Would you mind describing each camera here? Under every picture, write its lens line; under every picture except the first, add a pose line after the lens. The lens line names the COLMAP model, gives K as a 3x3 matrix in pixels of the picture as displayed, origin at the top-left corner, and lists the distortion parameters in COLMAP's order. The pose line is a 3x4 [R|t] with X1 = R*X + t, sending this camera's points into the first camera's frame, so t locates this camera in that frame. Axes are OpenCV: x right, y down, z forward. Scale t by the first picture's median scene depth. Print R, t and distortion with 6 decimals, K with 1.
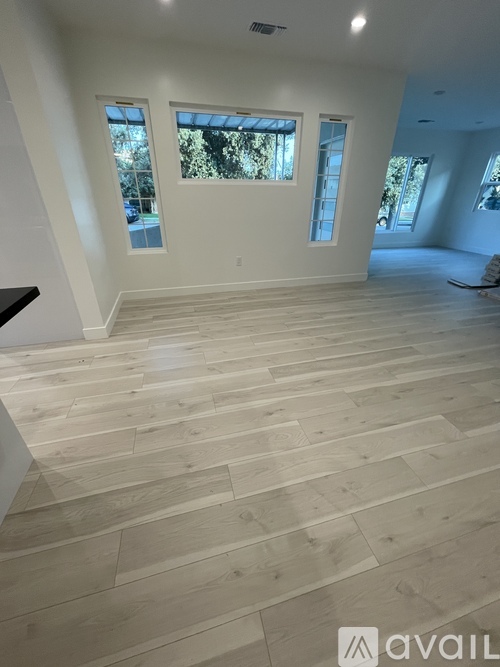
lens RADIAL K [[270.1, 0, 251.1], [0, 270.1, 331.9], [0, 0, 1]] dist [-0.001088, -0.000280]
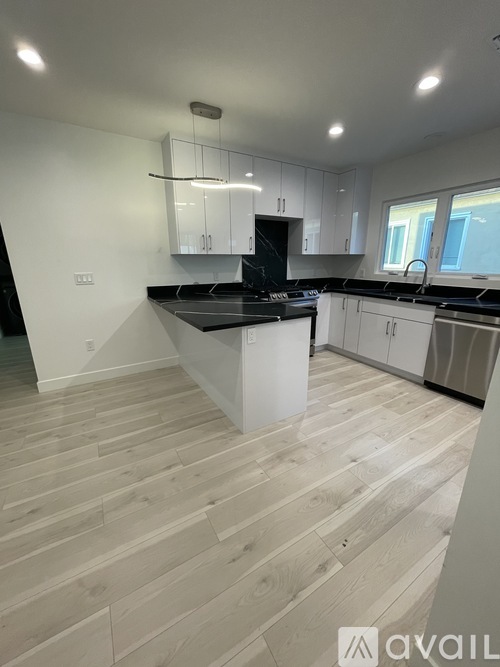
lens RADIAL K [[270.1, 0, 251.1], [0, 270.1, 331.9], [0, 0, 1]] dist [-0.001088, -0.000280]
pose [[-0.962721, 0.075758, -0.259672, -0.424673], [-0.121597, 0.736309, 0.665630, -0.780000], [0.241626, 0.672391, -0.699648, 1.401814]]
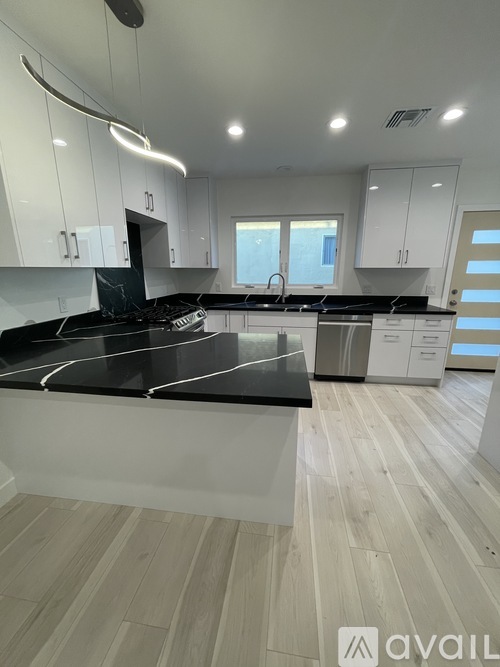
lens RADIAL K [[270.1, 0, 251.1], [0, 270.1, 331.9], [0, 0, 1]] dist [-0.001088, -0.000280]
pose [[-0.393961, 0.208463, -0.895175, 0.016960], [-0.429028, 0.819620, 0.379681, -0.382828], [0.812853, 0.533635, -0.233462, 0.602110]]
